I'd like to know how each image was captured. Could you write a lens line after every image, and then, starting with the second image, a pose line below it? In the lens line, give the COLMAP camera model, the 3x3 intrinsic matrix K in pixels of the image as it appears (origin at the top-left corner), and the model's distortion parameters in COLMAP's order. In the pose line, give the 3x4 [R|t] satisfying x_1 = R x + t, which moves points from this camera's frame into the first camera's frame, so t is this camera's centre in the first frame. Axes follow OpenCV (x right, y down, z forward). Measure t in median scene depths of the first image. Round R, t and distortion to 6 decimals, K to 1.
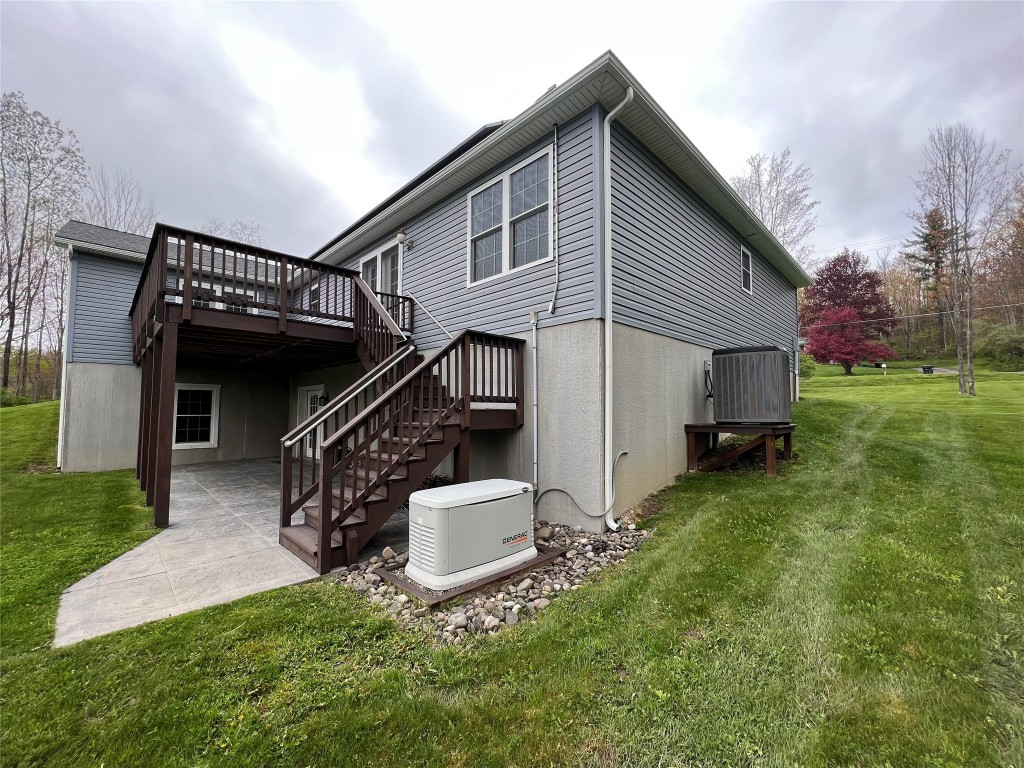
lens RADIAL K [[411.5, 0, 512.0], [0, 411.5, 384.0], [0, 0, 1]] dist [-0.001135, -0.000221]
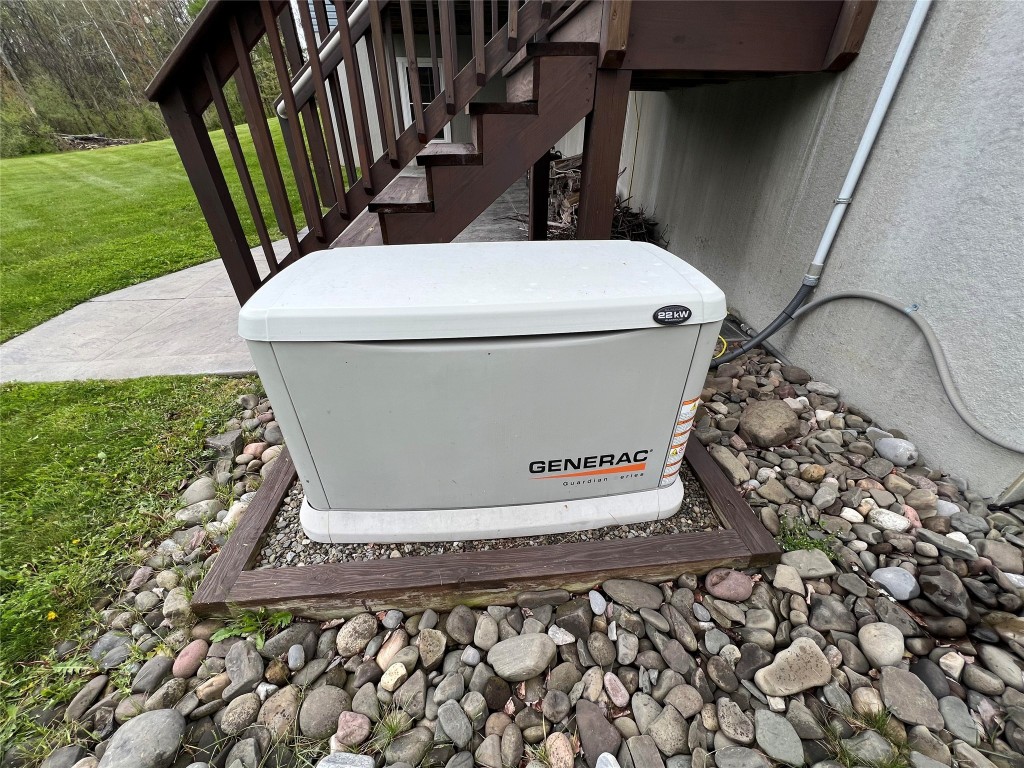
lens RADIAL K [[411.5, 0, 512.0], [0, 411.5, 384.0], [0, 0, 1]] dist [-0.001135, -0.000221]
pose [[0.782134, 0.339950, -0.522207, 0.093457], [0.038853, 0.809828, 0.585379, 0.146247], [0.621897, -0.478134, 0.620187, 0.765481]]
